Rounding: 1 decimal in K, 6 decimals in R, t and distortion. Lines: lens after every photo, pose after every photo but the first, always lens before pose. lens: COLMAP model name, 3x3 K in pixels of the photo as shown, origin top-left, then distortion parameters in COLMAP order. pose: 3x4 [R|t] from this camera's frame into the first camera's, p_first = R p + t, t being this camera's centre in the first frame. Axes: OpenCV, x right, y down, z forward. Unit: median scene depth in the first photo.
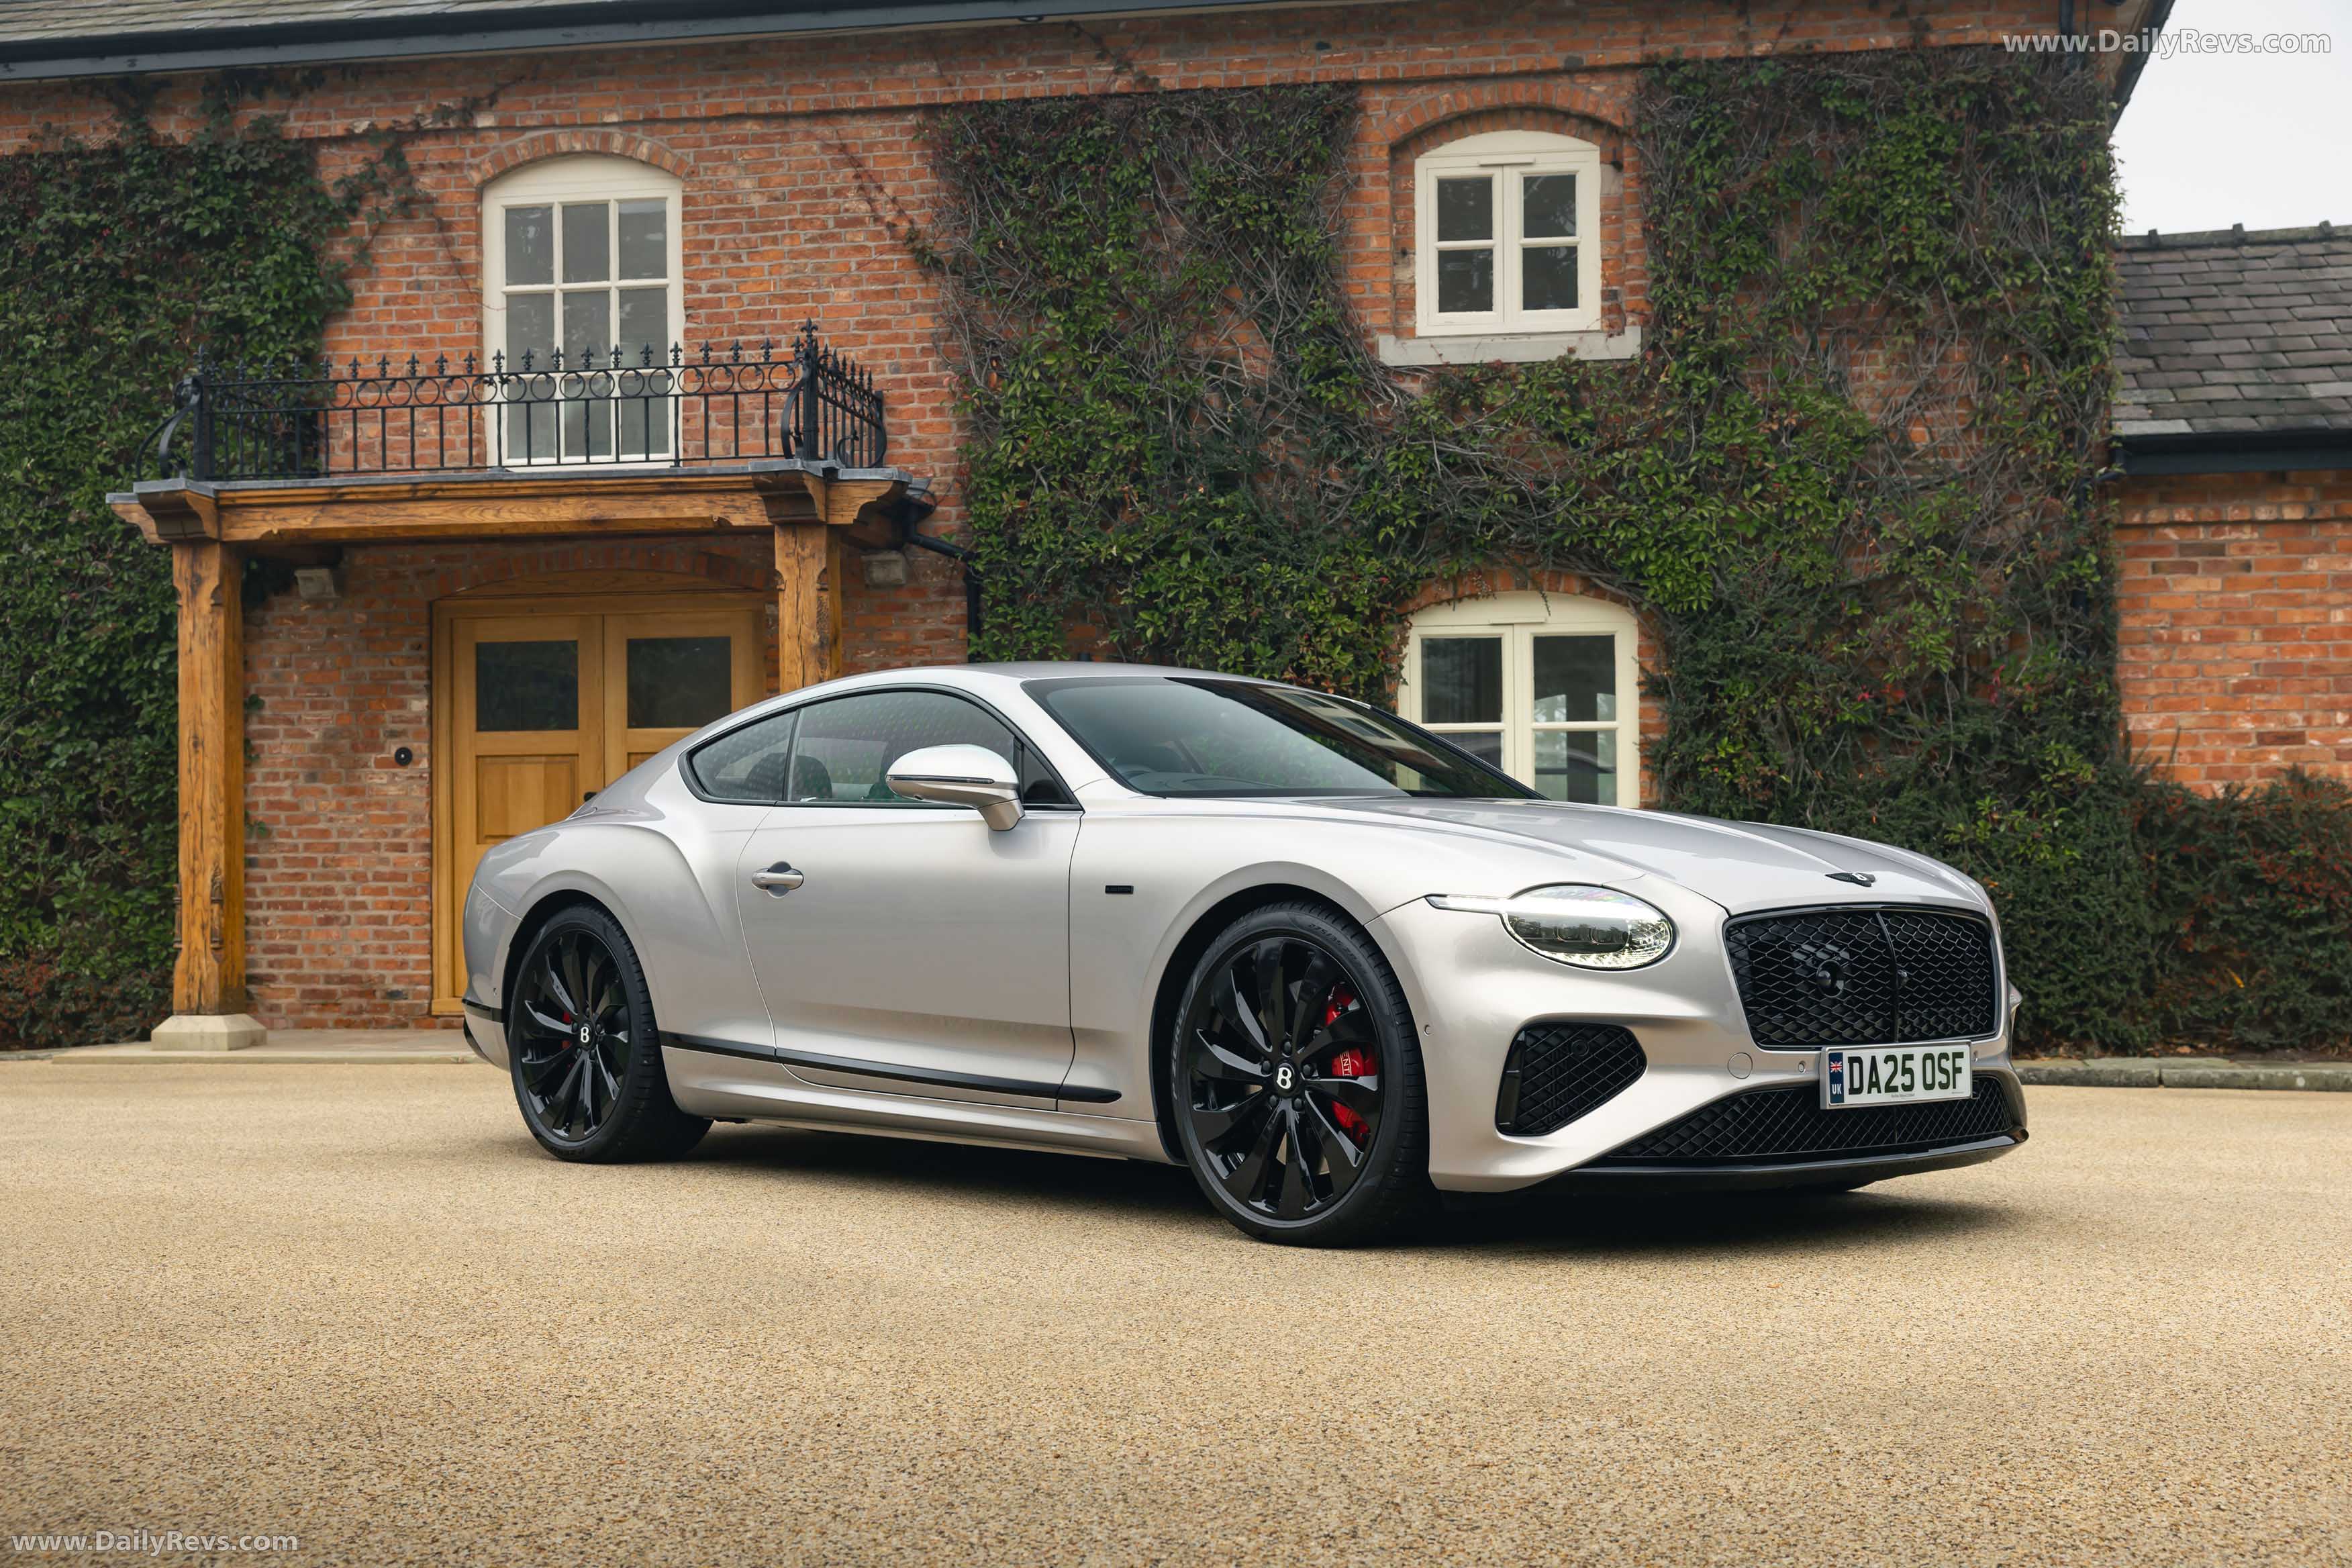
lens RADIAL K [[3037.1, 0, 1176.0], [0, 3037.1, 784.0], [0, 0, 1]] dist [0.016543, 0.003110]
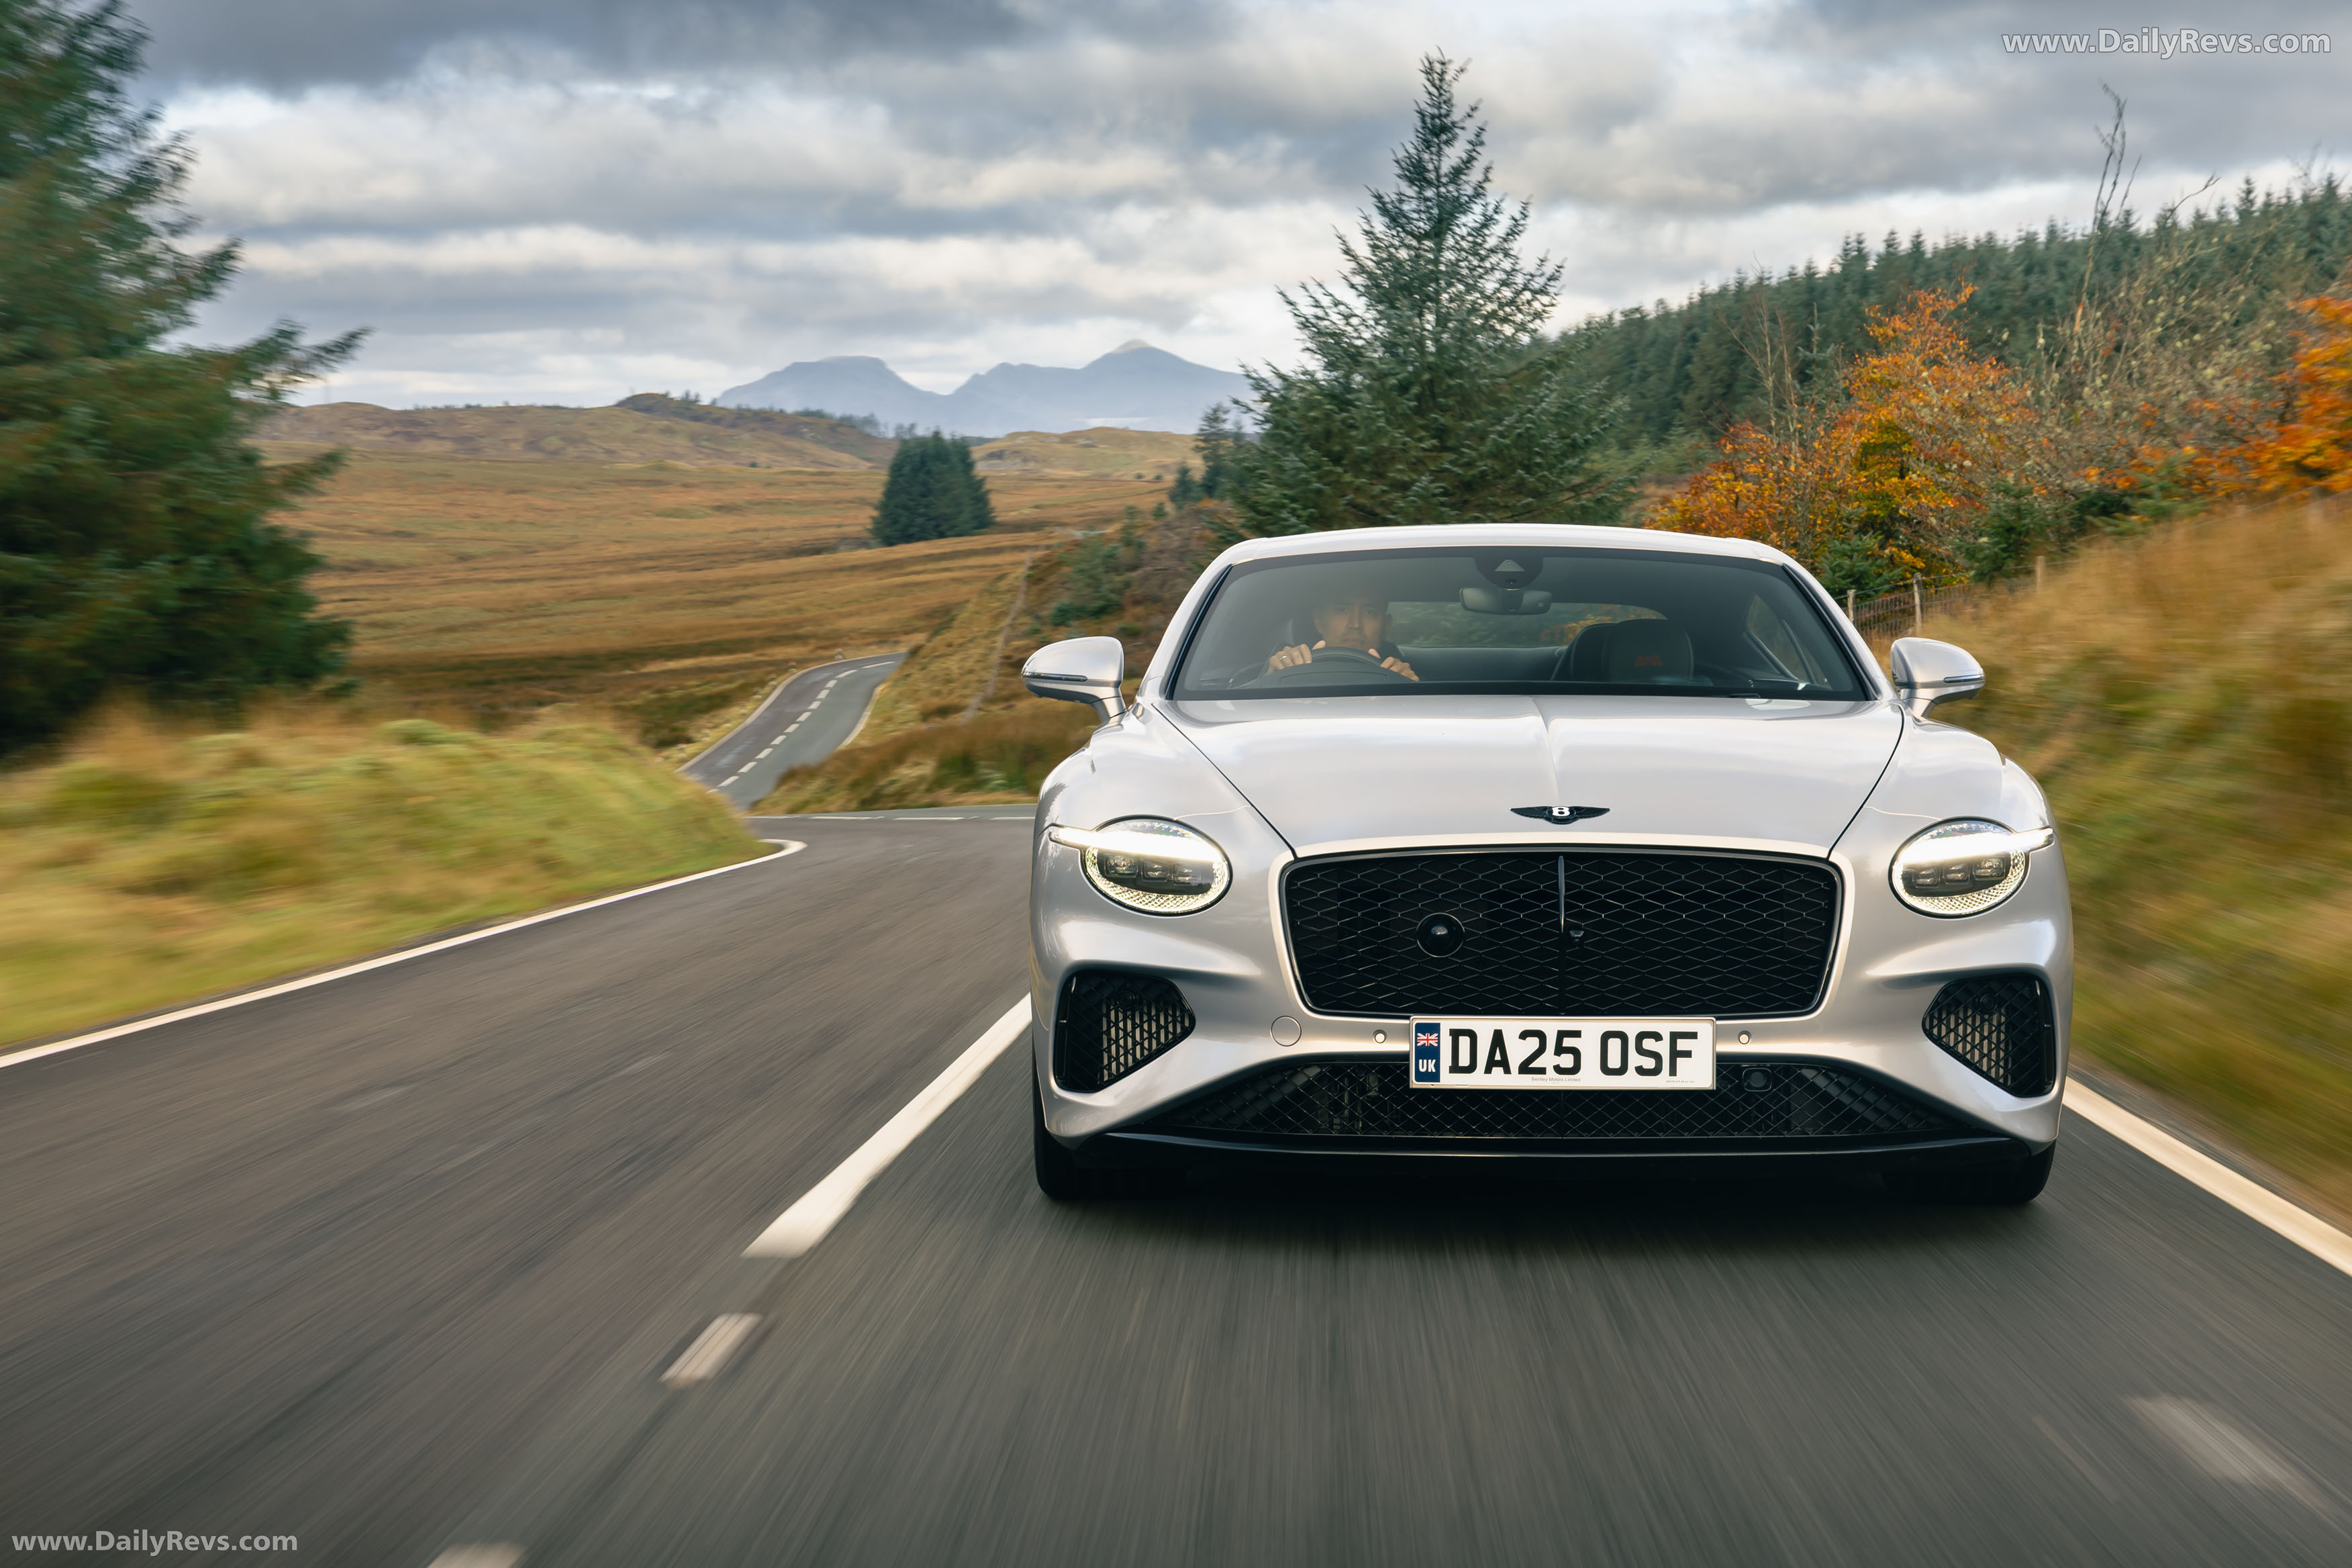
lens RADIAL K [[3454.1, 0, 1176.0], [0, 3454.1, 784.0], [0, 0, 1]] dist [0.028649, 0.004019]
pose [[0.717661, 0.011449, -0.696298, 0.816928], [0.025971, 0.998729, 0.043189, -0.020014], [0.695908, -0.049079, 0.716452, 0.267243]]
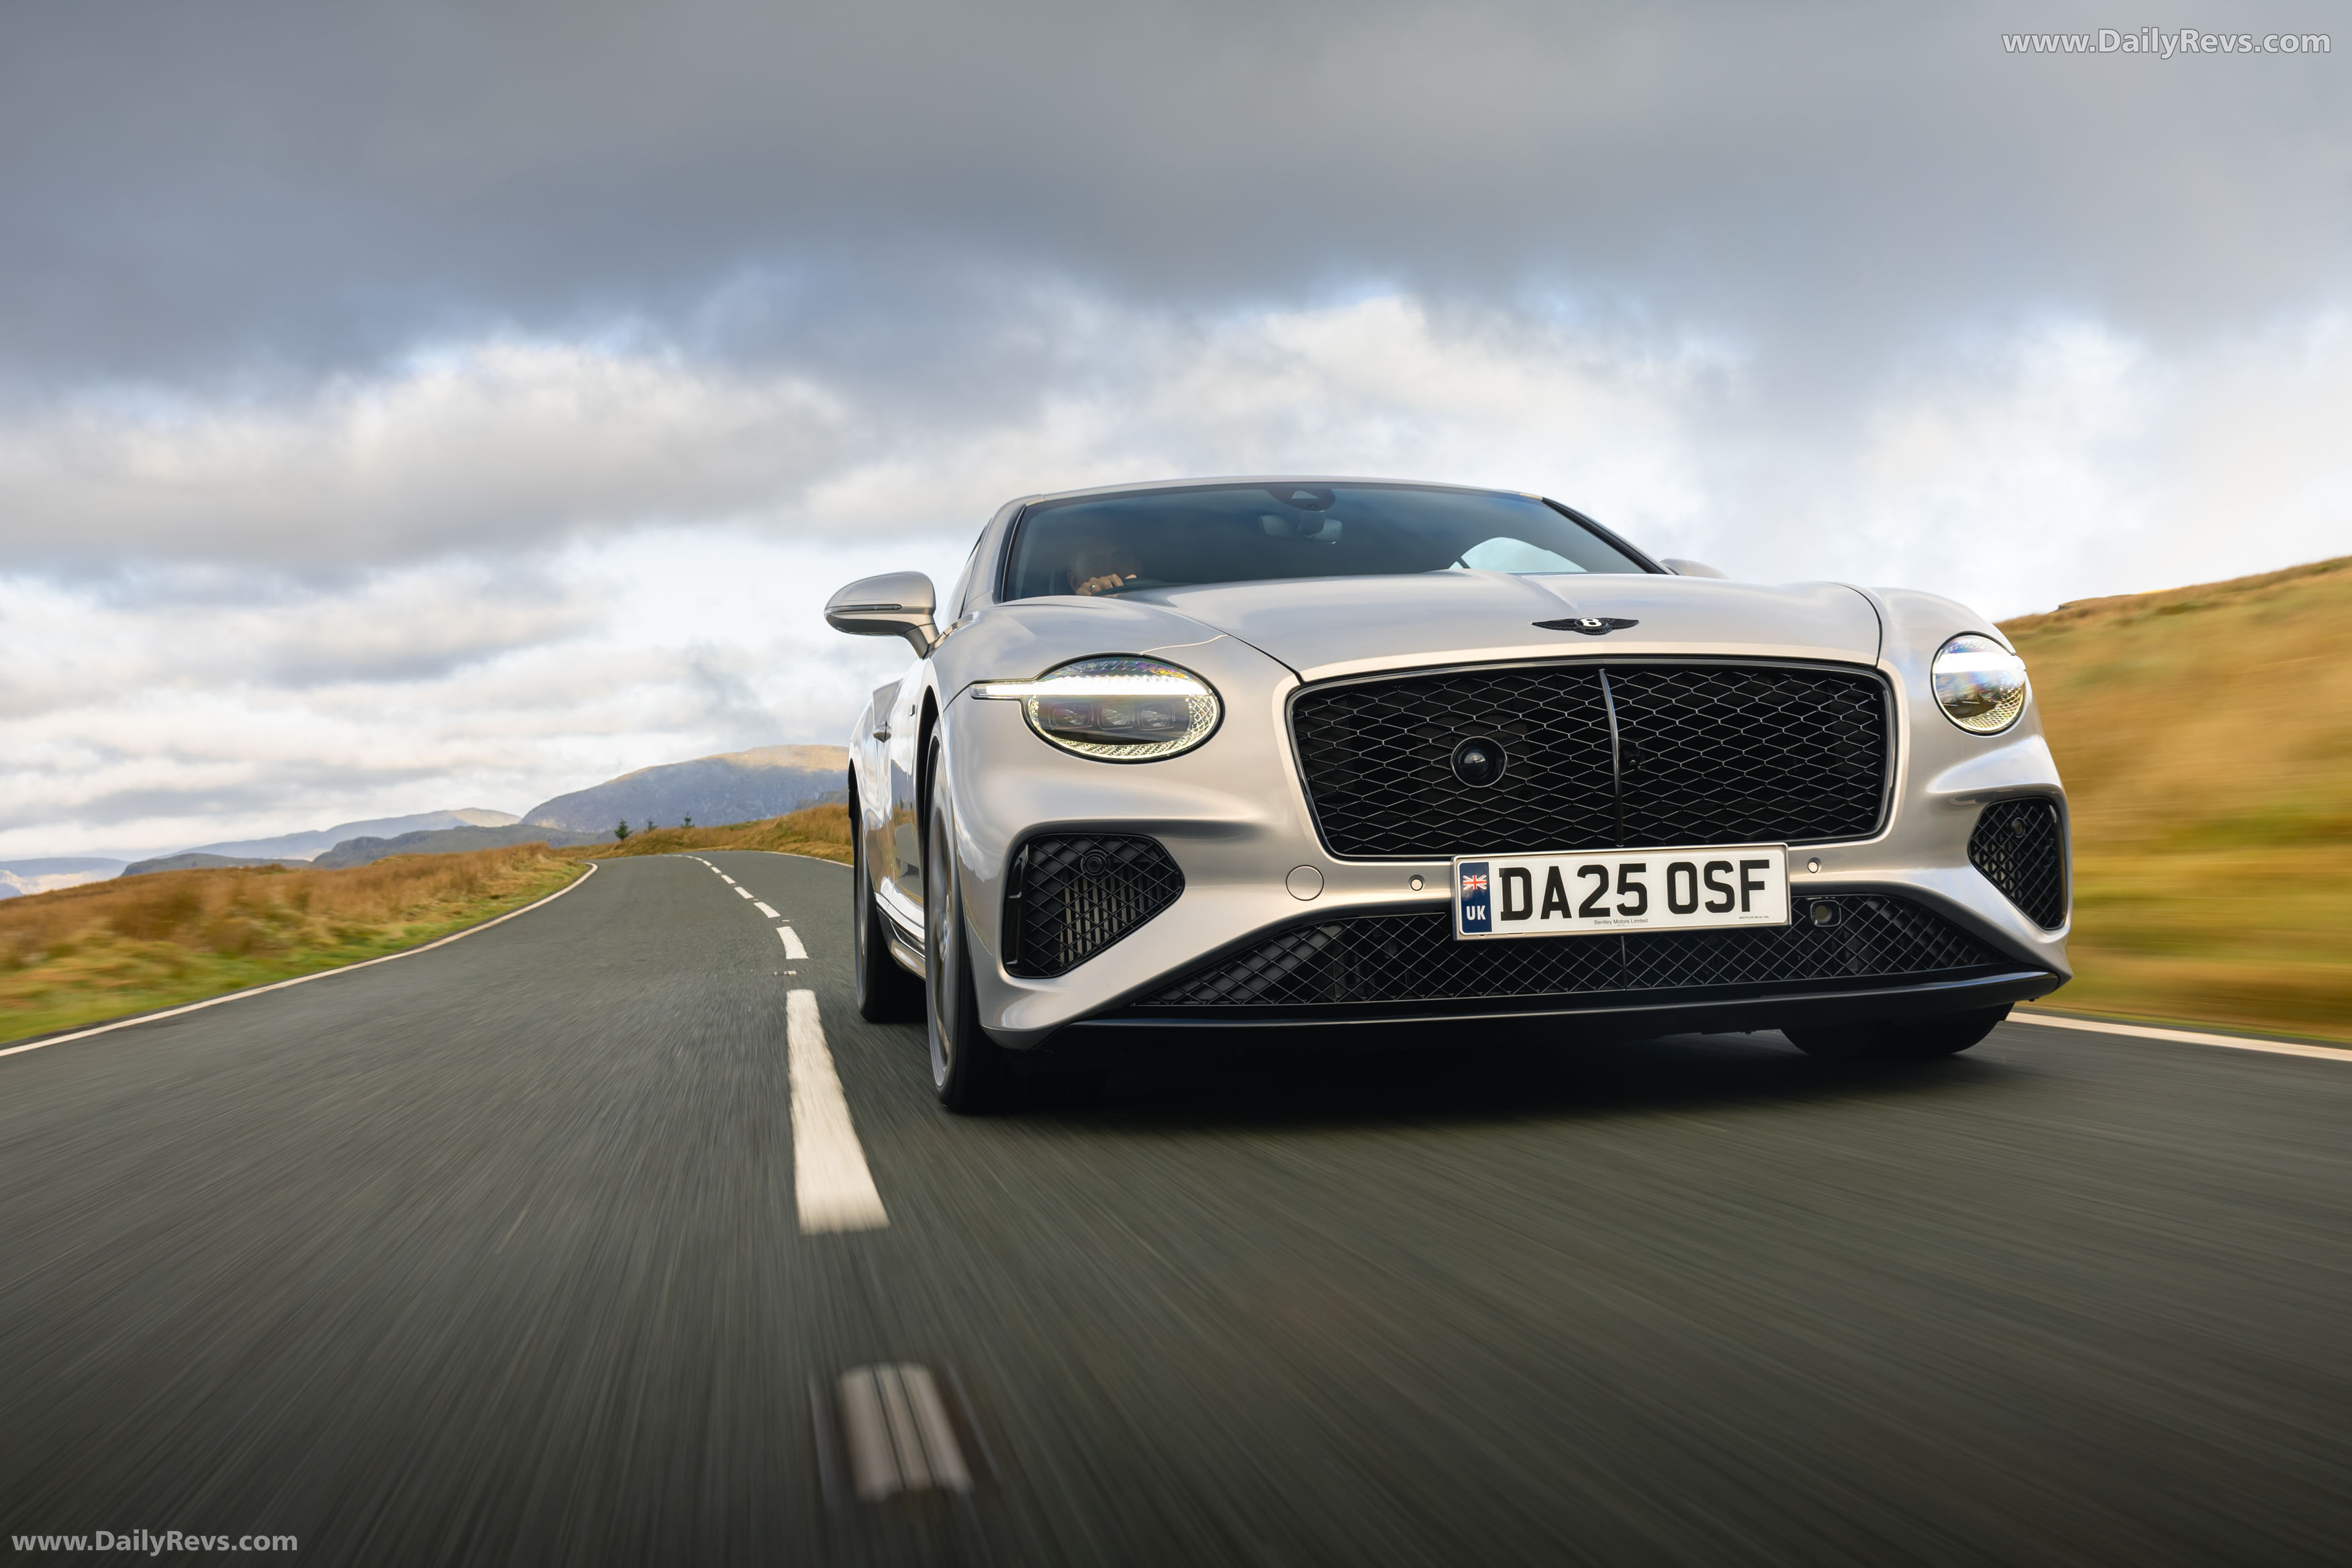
lens RADIAL K [[2333.4, 0, 1176.0], [0, 2333.4, 784.0], [0, 0, 1]] dist [0.002936, 0.001974]
pose [[0.844088, -0.050141, -0.533856, 0.445795], [0.059878, 0.998205, 0.000920, 0.064055], [0.532852, -0.032742, 0.845575, 0.488233]]
